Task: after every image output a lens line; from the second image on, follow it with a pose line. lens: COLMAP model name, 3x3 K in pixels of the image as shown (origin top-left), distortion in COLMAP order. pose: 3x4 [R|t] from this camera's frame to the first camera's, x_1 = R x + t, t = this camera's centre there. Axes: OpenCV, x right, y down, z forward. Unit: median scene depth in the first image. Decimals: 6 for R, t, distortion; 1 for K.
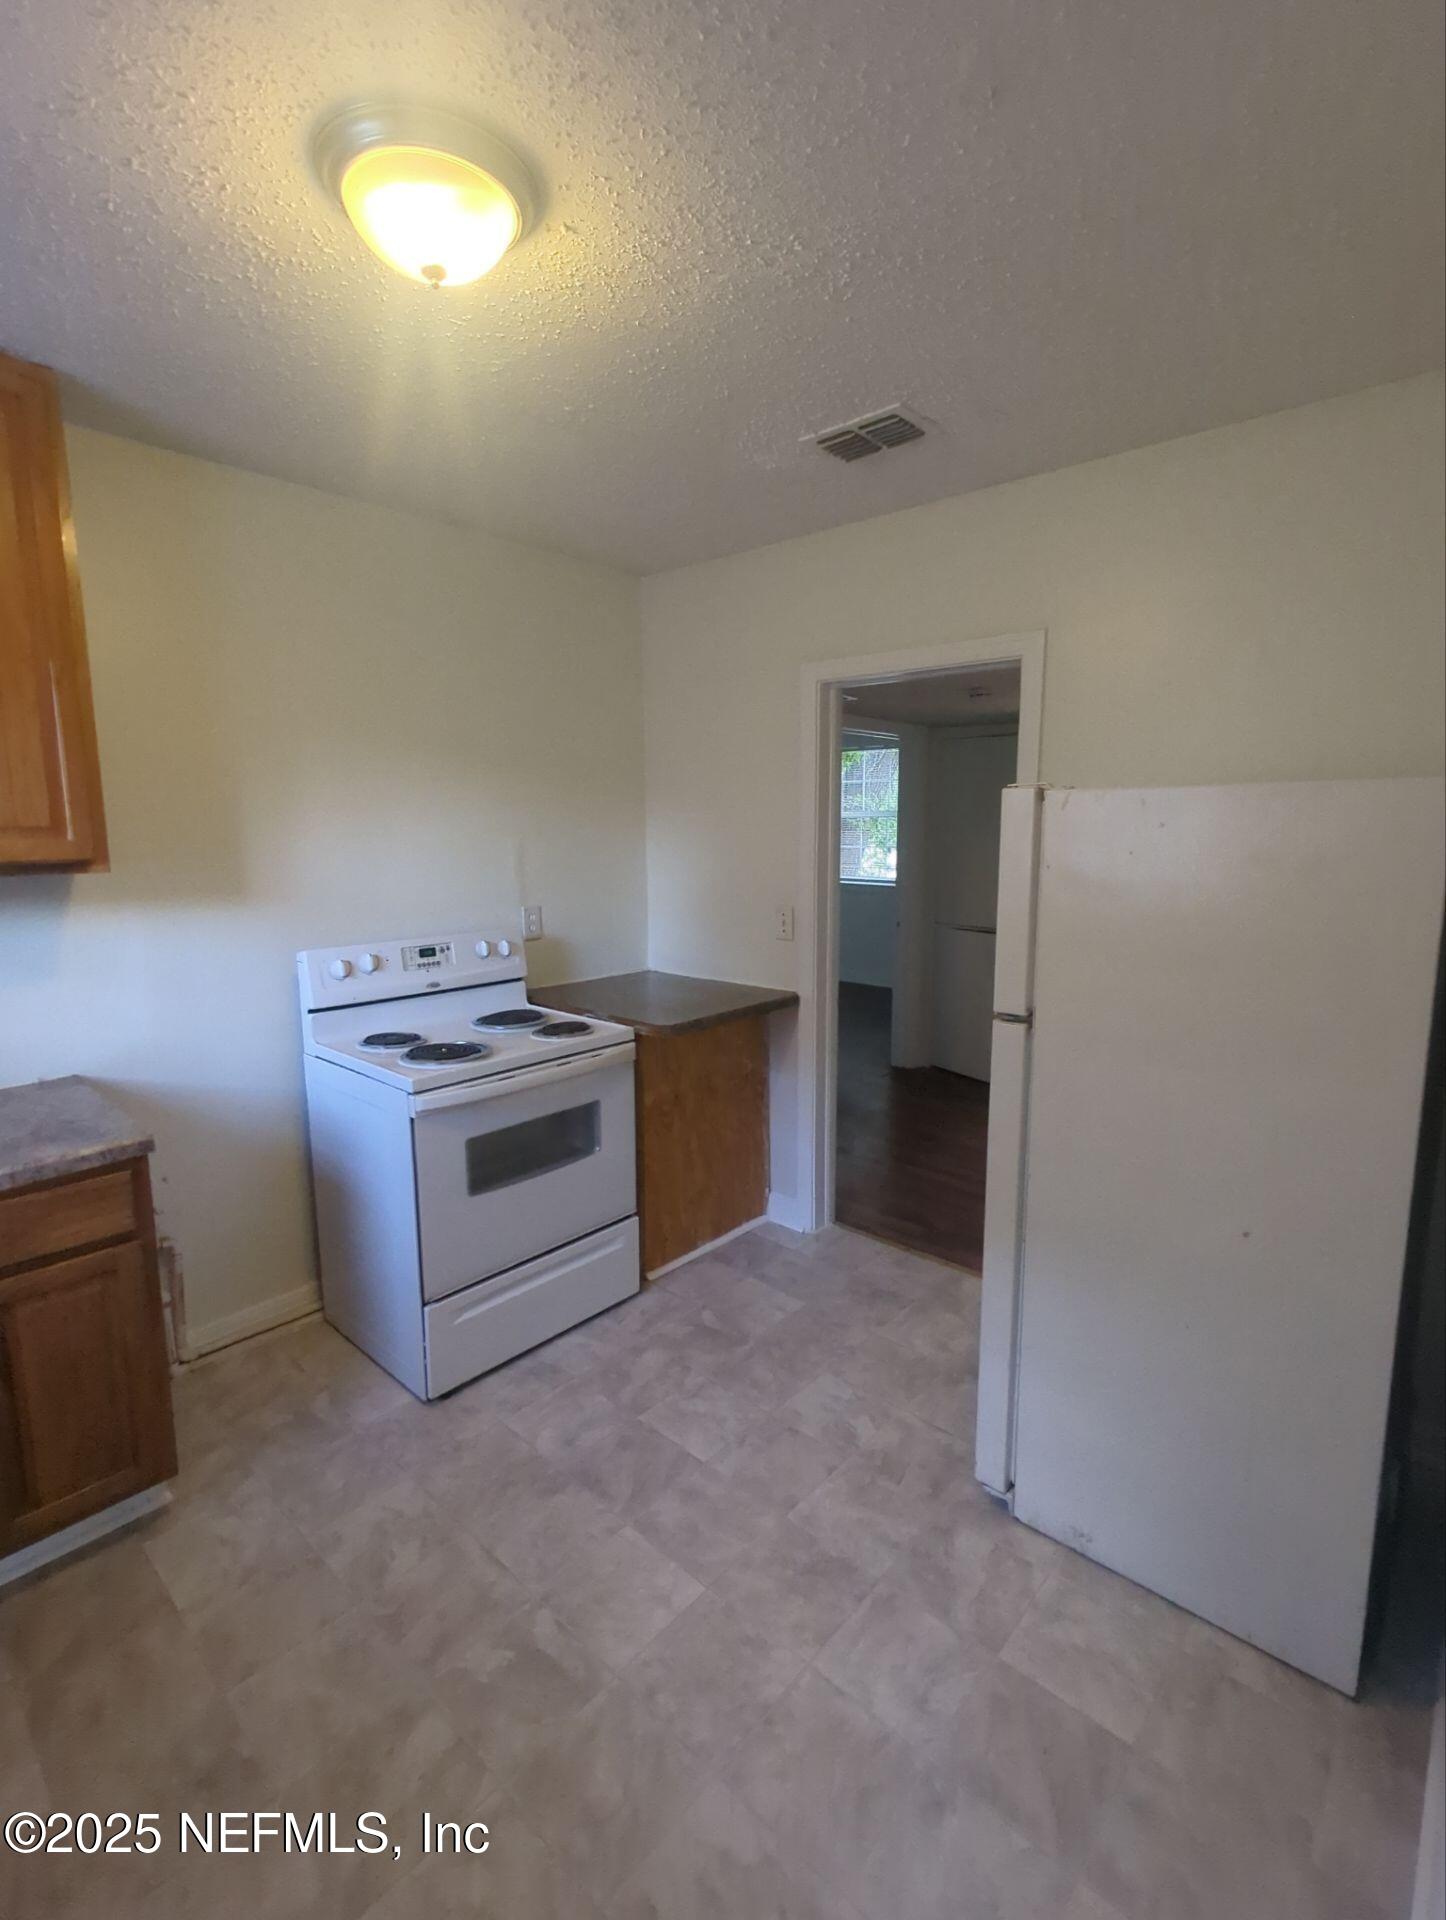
lens RADIAL K [[902.3, 0, 723.0], [0, 902.3, 960.0], [0, 0, 1]] dist [0.004480, -0.000610]
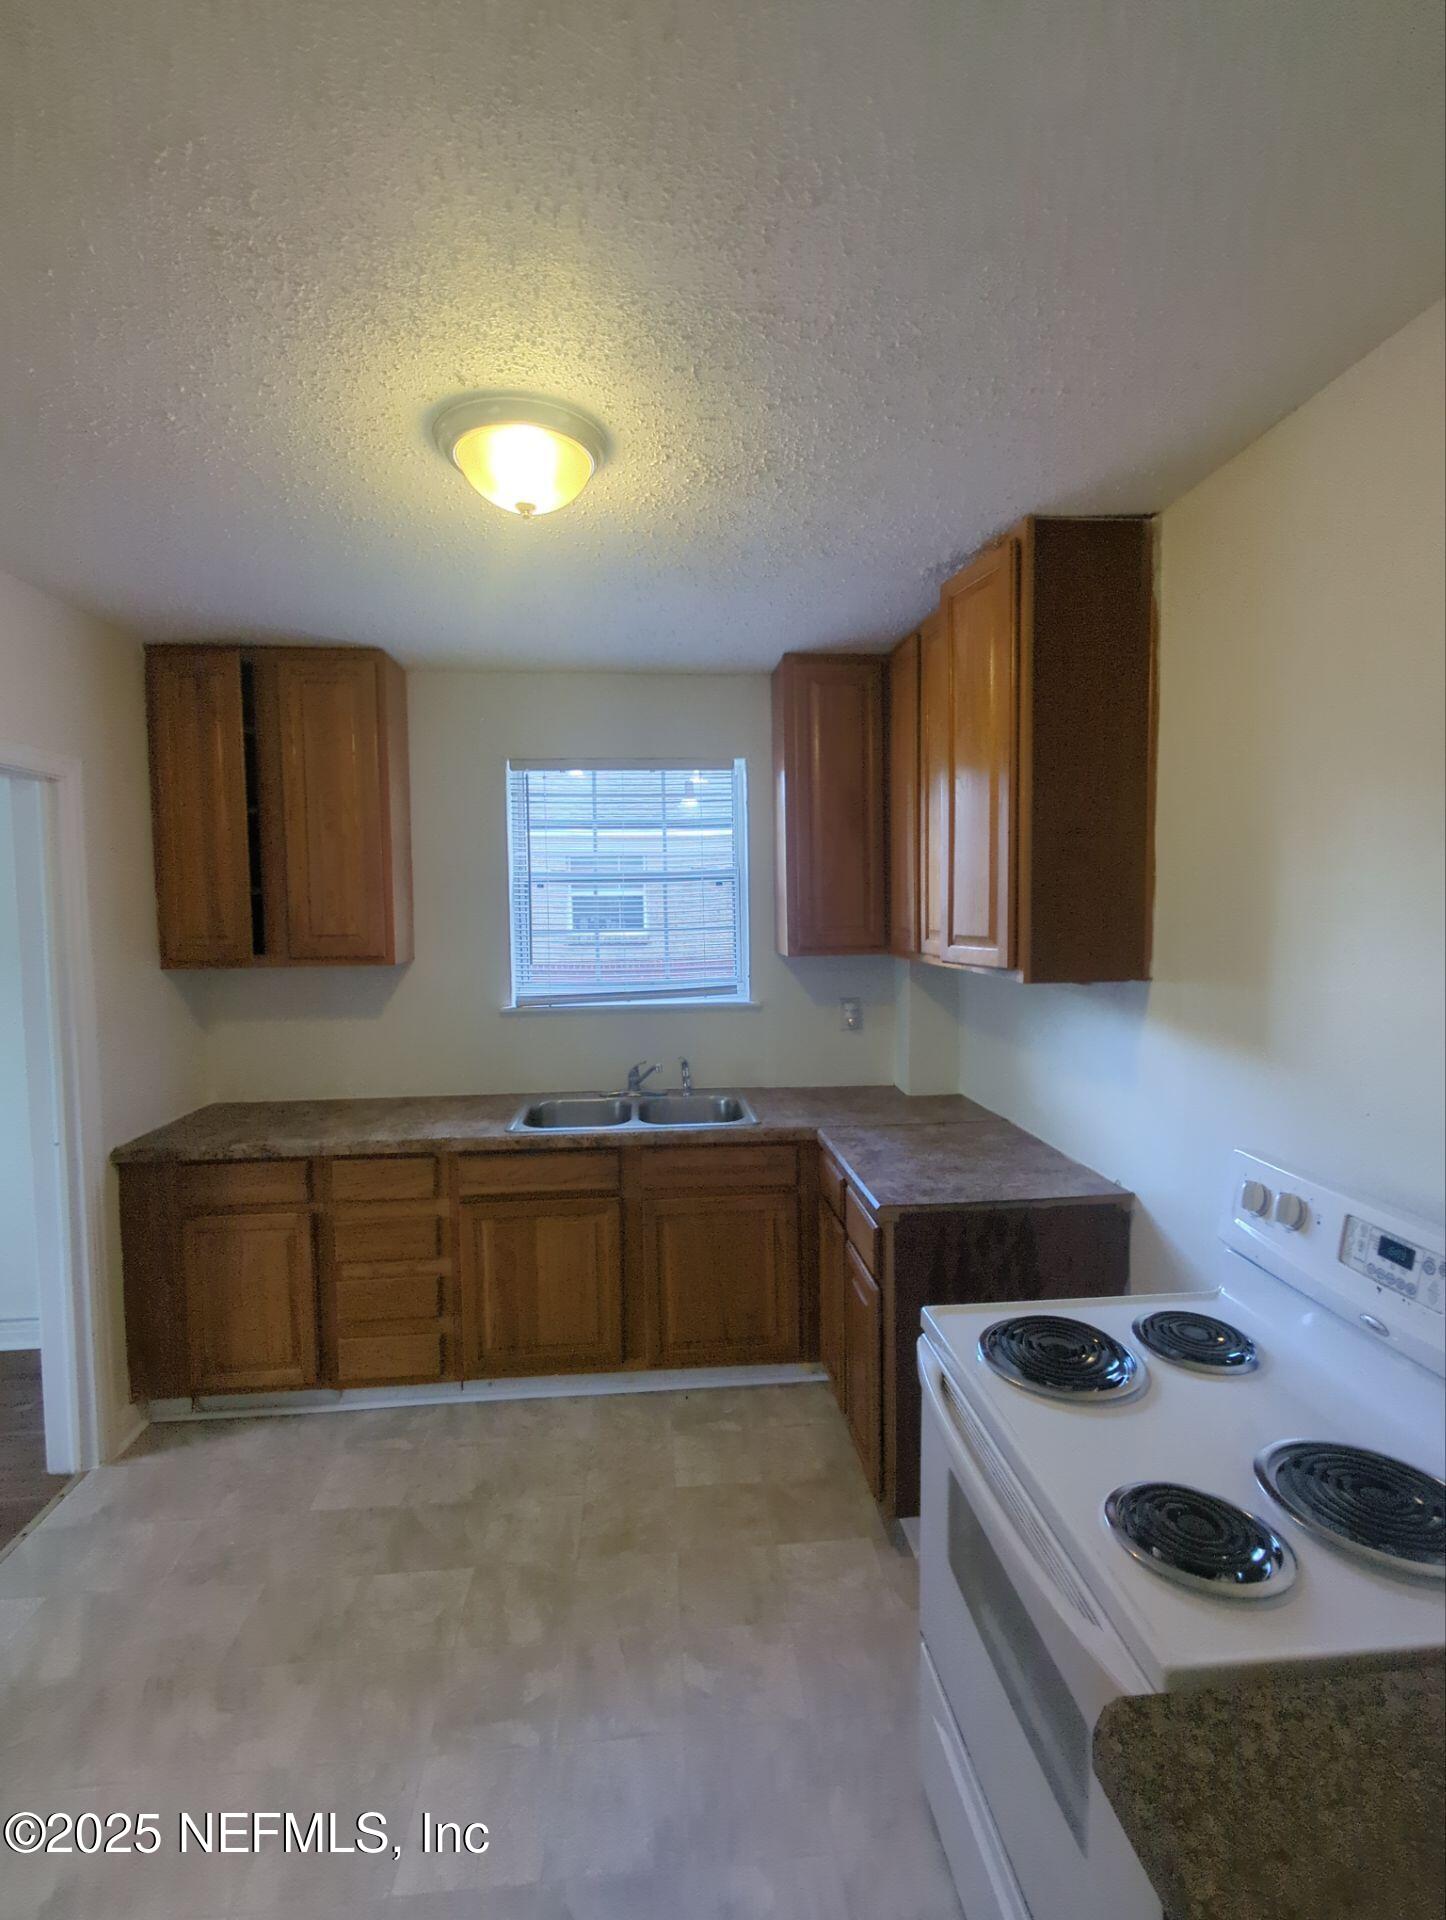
lens RADIAL K [[859.6, 0, 729.9], [0, 859.6, 960.1], [0, 0, 1]] dist [0.000337, -0.000082]
pose [[-0.668558, 0.068019, -0.740543, 0.199408], [-0.095048, 0.979826, 0.175806, -0.203577], [0.737561, 0.187923, -0.648605, 1.083255]]
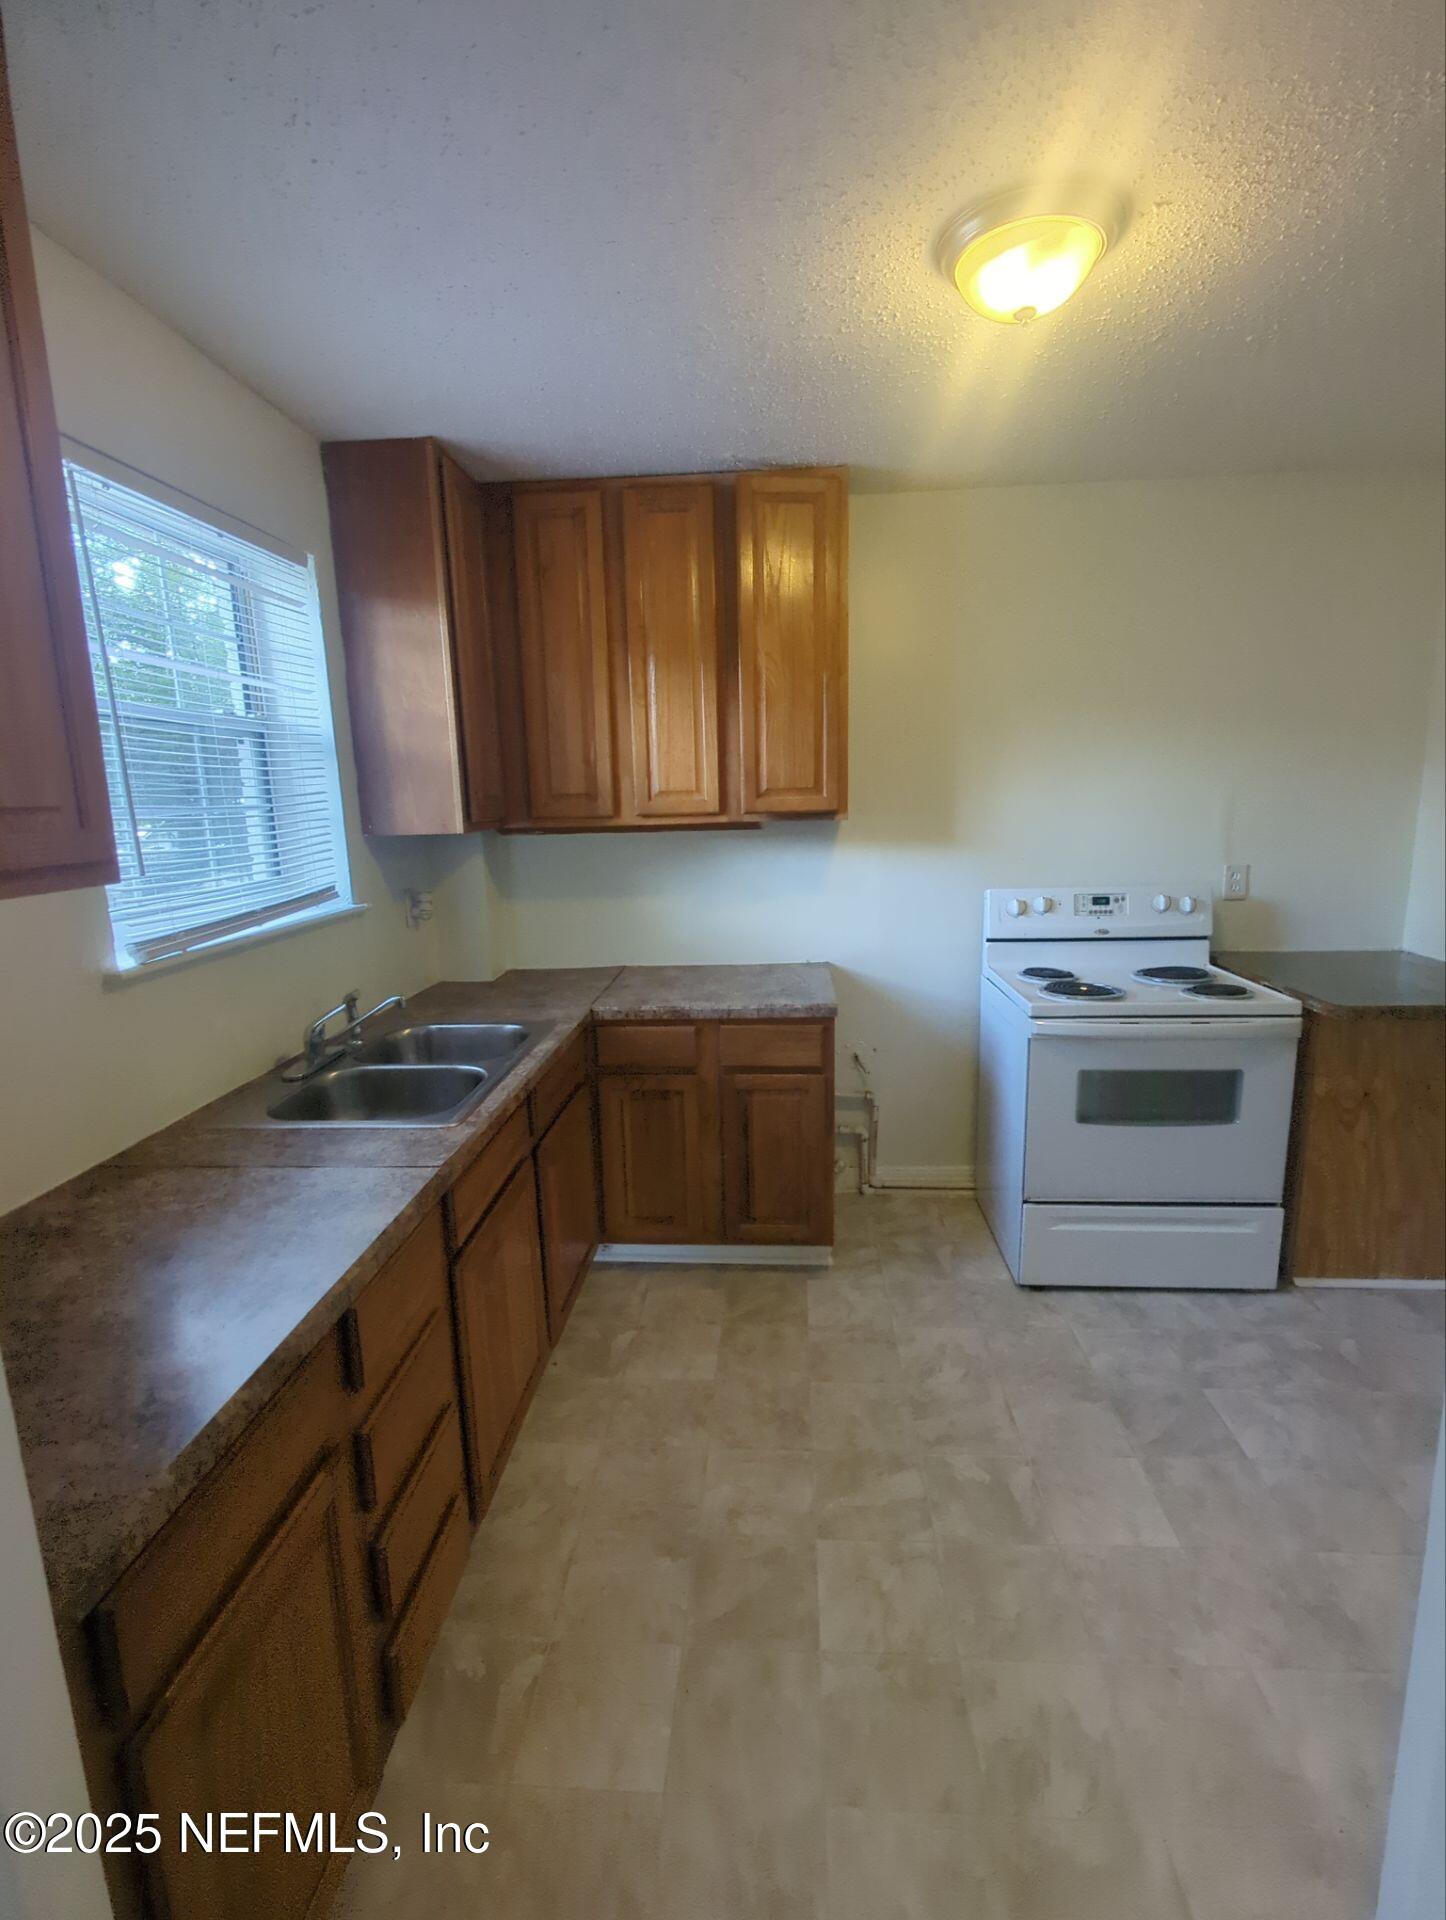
lens RADIAL K [[878.2, 0, 694.7], [0, 878.2, 961.6], [0, 0, 1]] dist [0.000733, -0.000872]
pose [[0.605690, 0.138125, -0.783621, 0.223346], [-0.099824, 0.990228, 0.097385, 0.010496], [0.789414, 0.019239, 0.613559, -0.020598]]
